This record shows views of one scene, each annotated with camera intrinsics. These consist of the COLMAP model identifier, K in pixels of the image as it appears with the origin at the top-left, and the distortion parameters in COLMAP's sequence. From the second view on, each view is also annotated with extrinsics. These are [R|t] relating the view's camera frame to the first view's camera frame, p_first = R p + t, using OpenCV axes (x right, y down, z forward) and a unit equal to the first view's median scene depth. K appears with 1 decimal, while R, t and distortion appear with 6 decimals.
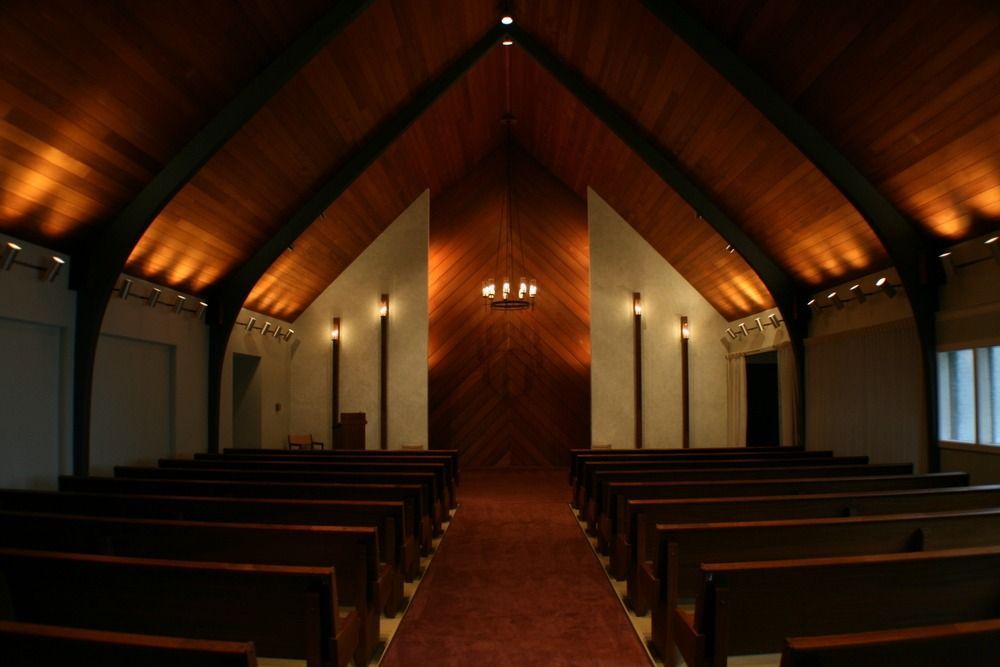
lens RADIAL K [[777.5, 0, 500.0], [0, 777.5, 333.5], [0, 0, 1]] dist [-0.154234, 0.007371]
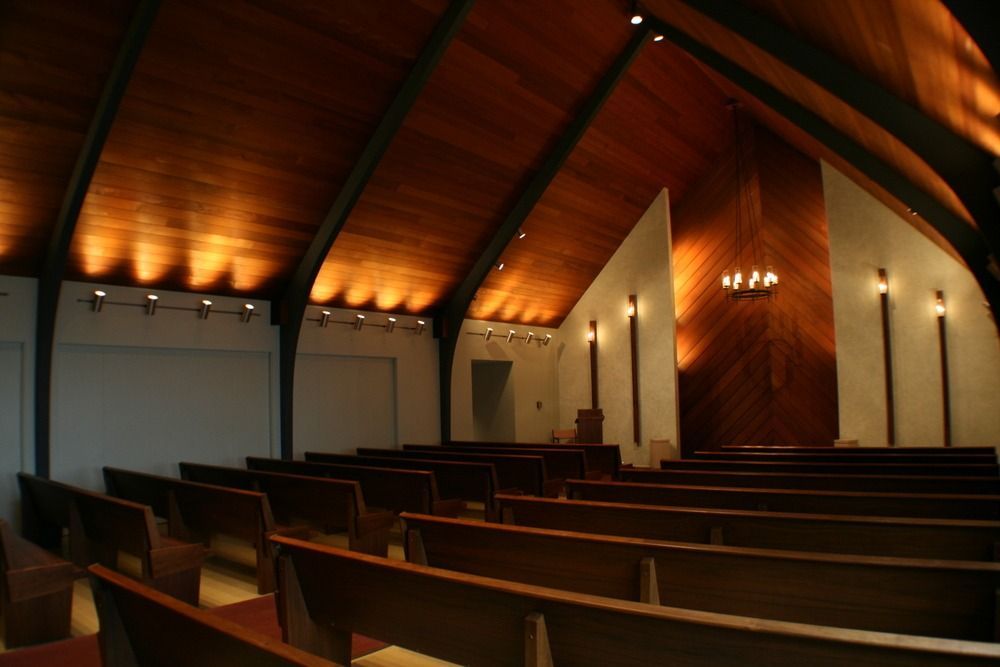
lens RADIAL K [[777.5, 0, 500.0], [0, 777.5, 333.5], [0, 0, 1]] dist [-0.154234, 0.007371]
pose [[0.801546, -0.061524, -0.594760, 0.330863], [0.067564, 0.997641, -0.012145, 0.001777], [0.594104, -0.030450, 0.803812, 0.048541]]
